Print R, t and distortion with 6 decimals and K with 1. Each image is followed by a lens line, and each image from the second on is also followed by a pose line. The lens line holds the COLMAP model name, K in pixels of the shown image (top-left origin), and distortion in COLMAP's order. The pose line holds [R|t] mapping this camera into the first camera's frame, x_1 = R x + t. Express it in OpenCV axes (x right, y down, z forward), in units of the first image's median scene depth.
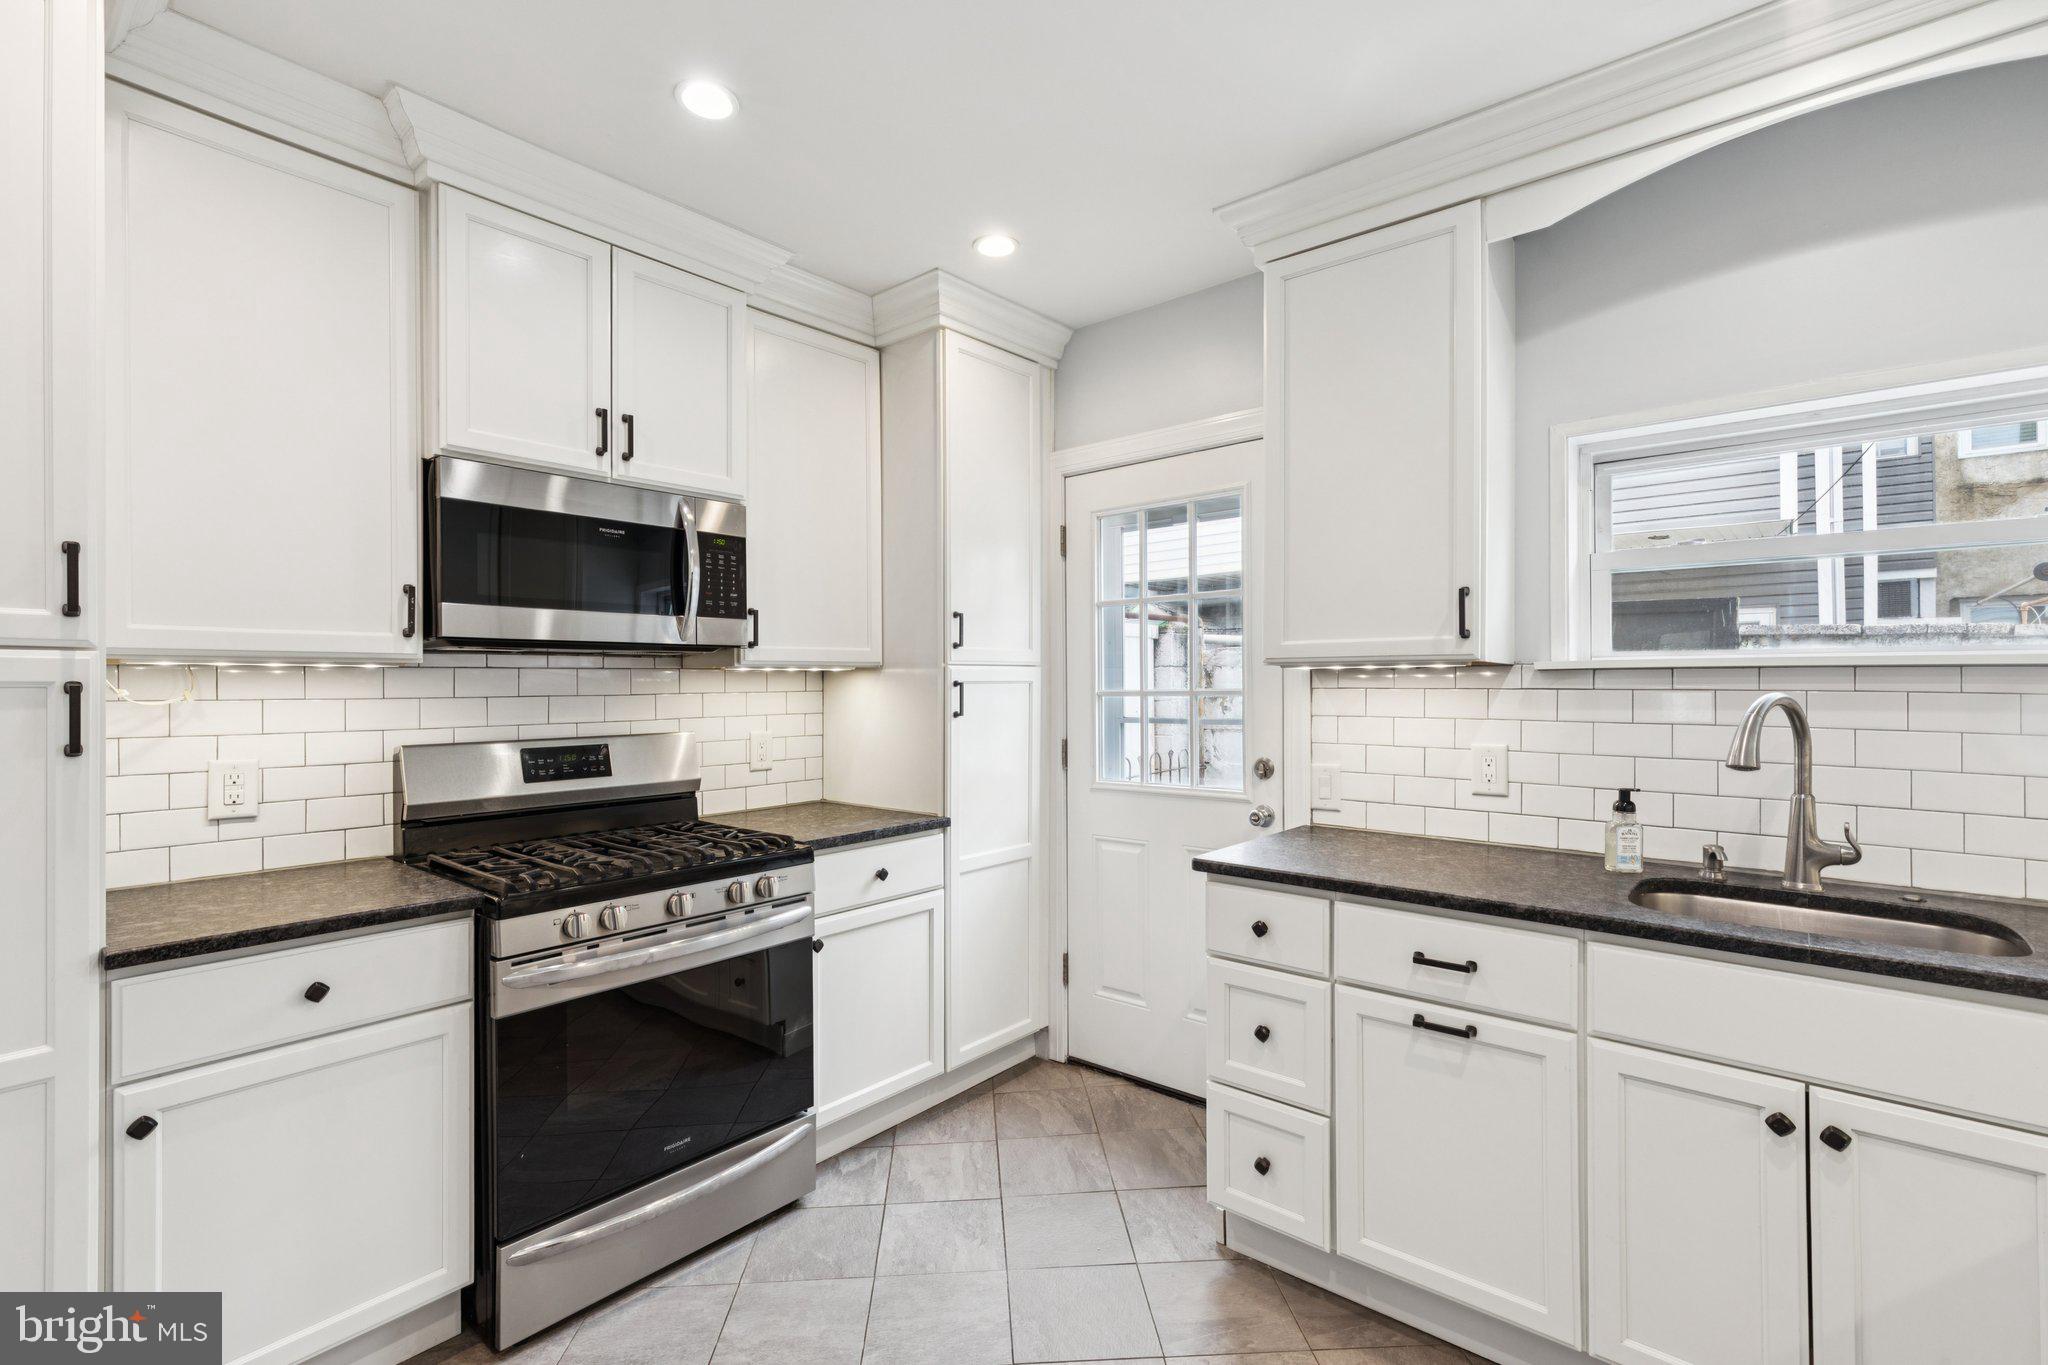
lens RADIAL K [[914.7, 0, 1017.0], [0, 914.7, 688.8], [0, 0, 1]] dist [0.008709, -0.001386]
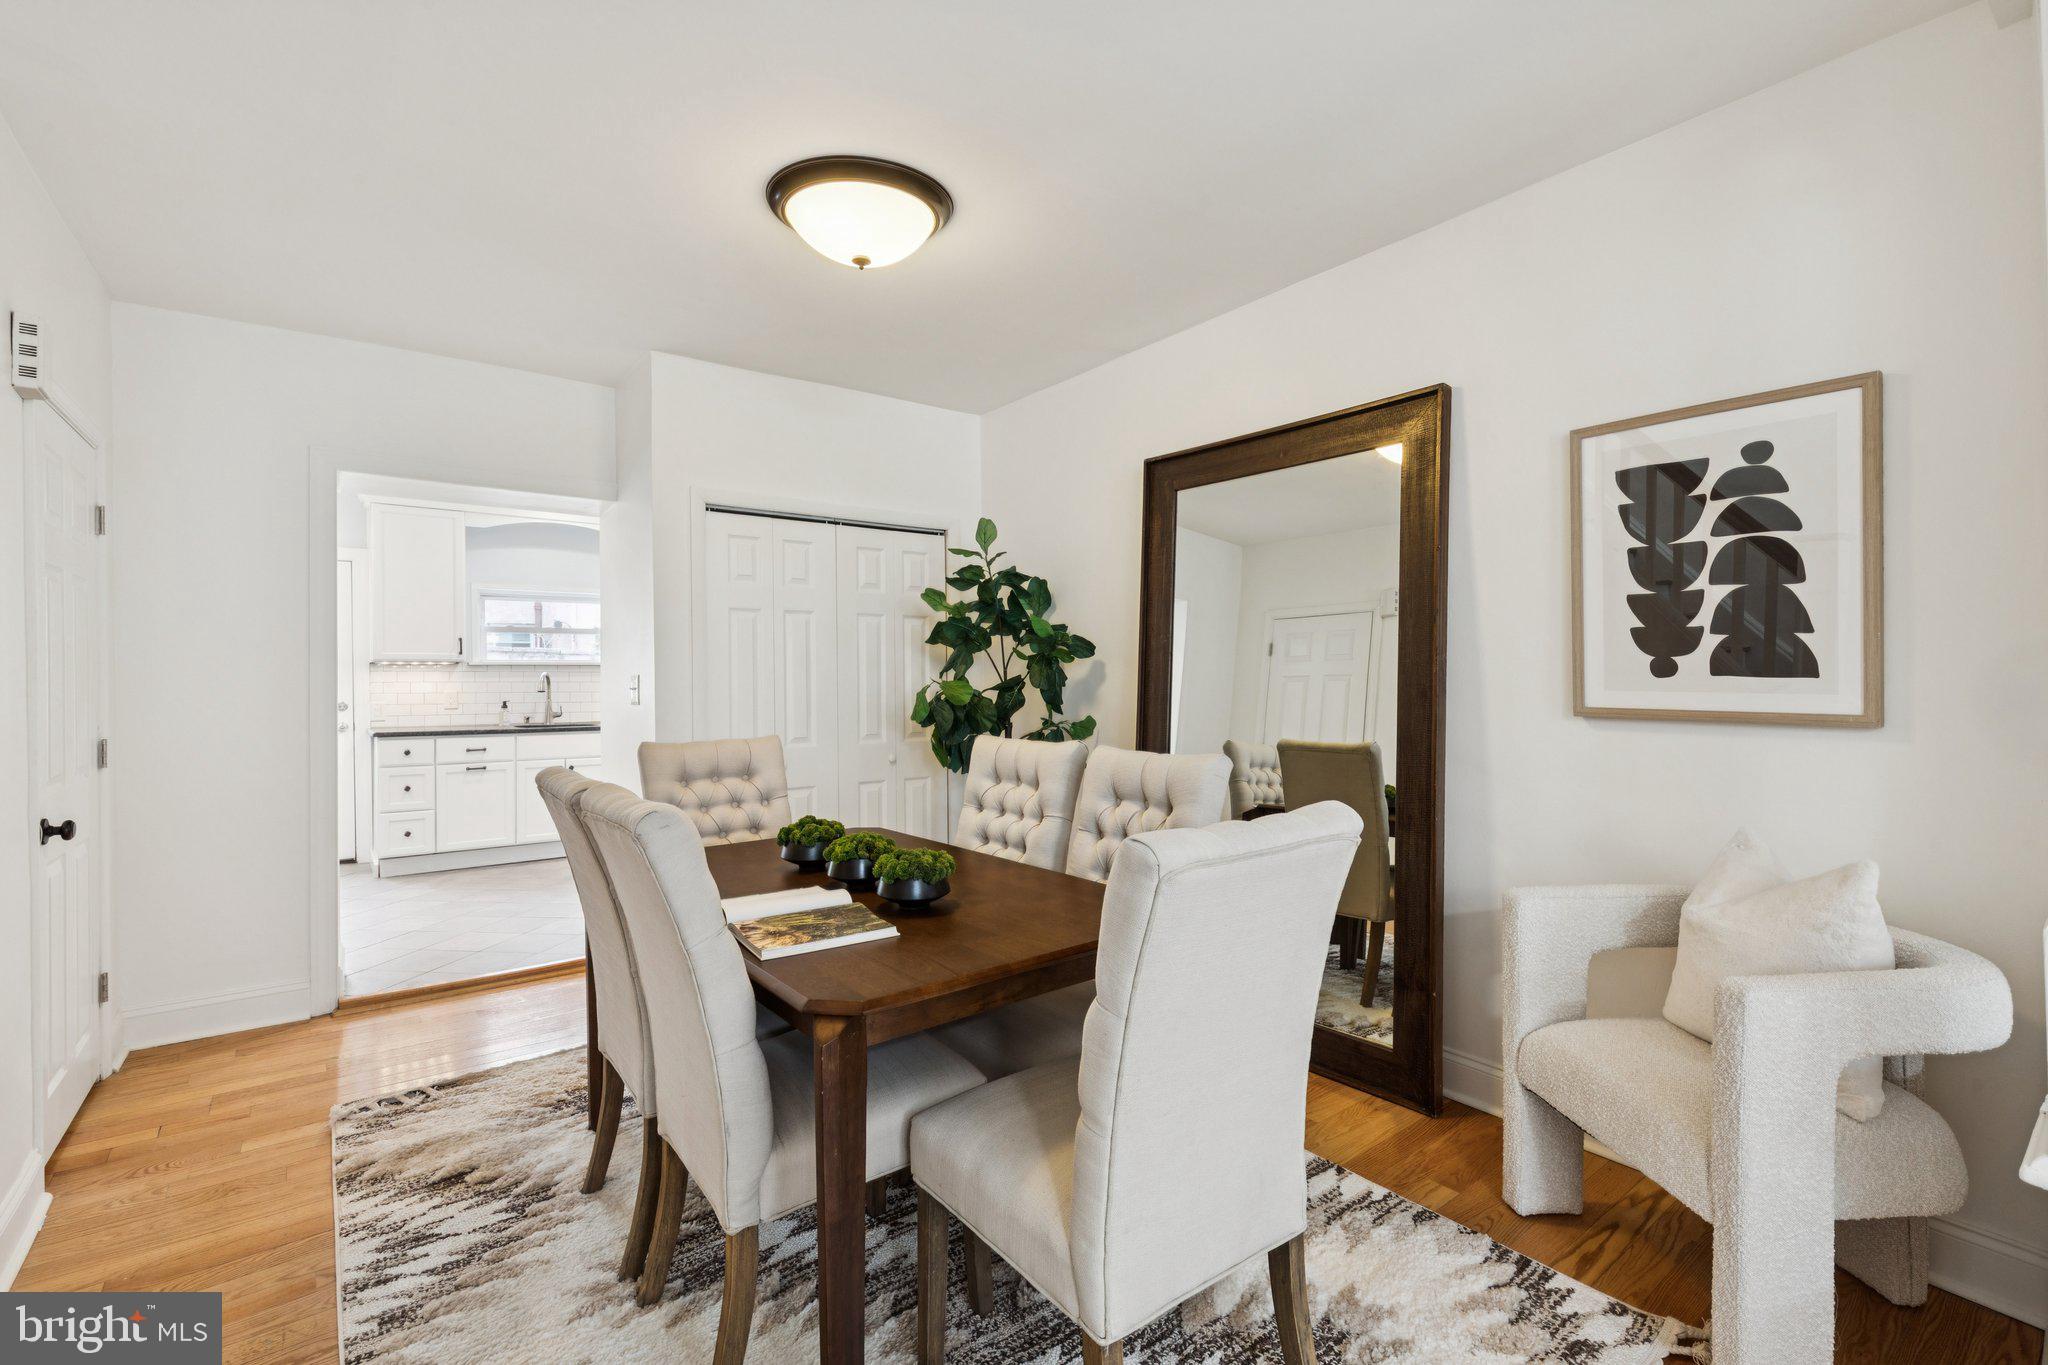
lens RADIAL K [[914.7, 0, 1037.7], [0, 914.7, 678.7], [0, 0, 1]] dist [0.008709, -0.001386]
pose [[0.189973, 0.001683, 0.981788, -0.187850], [0.013832, 0.999895, -0.004390, 0.005830], [-0.981692, 0.014414, 0.189929, -0.128359]]
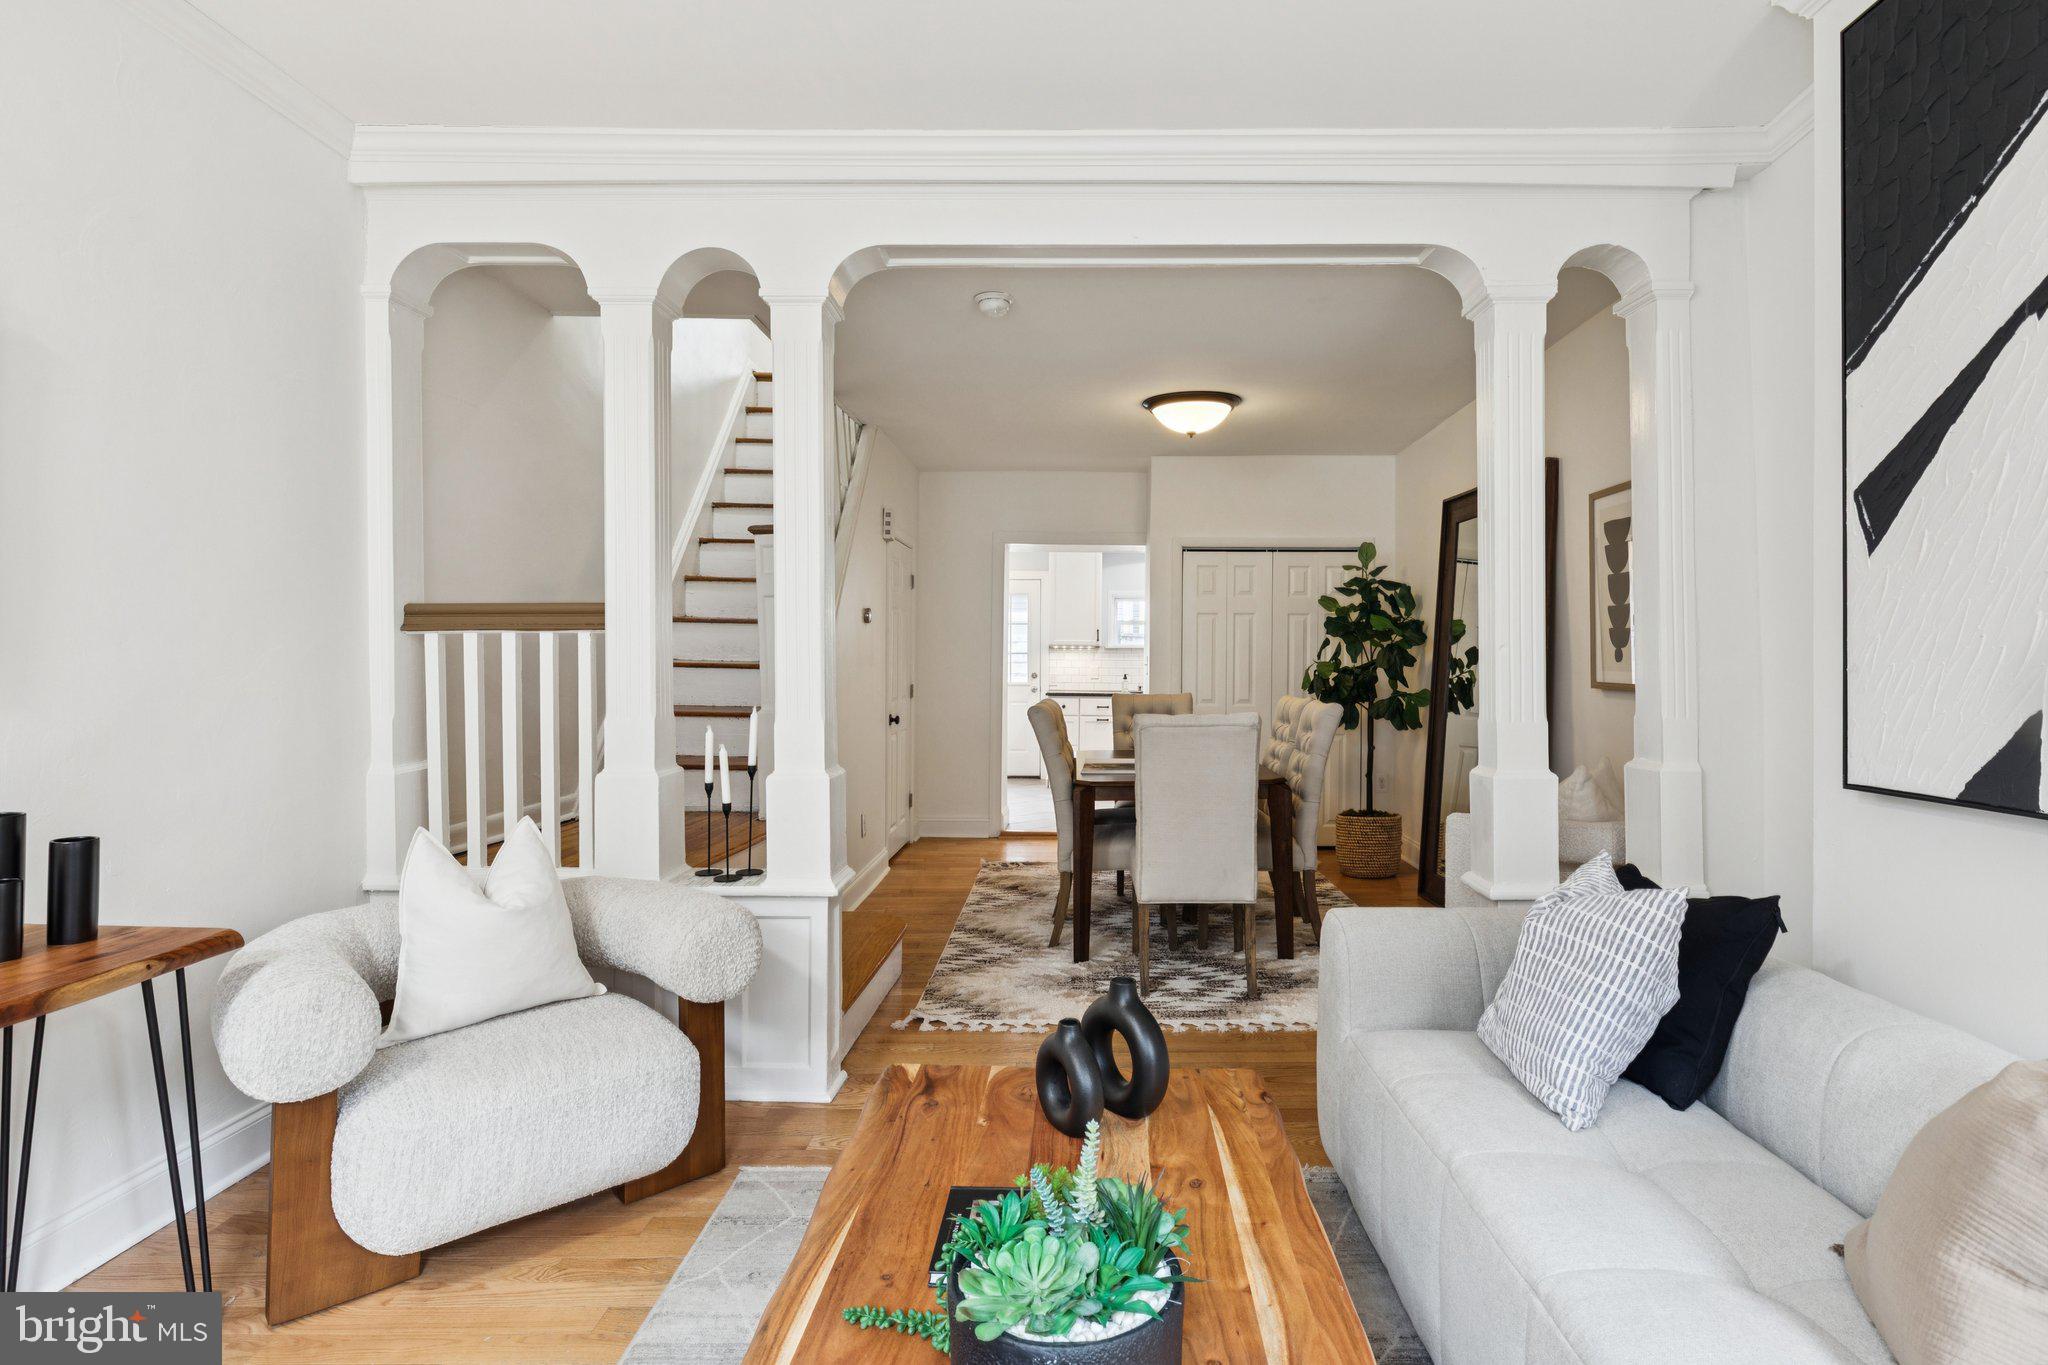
lens RADIAL K [[1055.2, 0, 1078.8], [0, 1055.2, 653.3], [0, 0, 1]] dist [0.000619, 0.000150]
pose [[0.757600, 0.012596, 0.652598, -0.251243], [-0.002908, 0.999869, -0.015923, 0.007533], [-0.652713, 0.010166, 0.757537, -0.241568]]
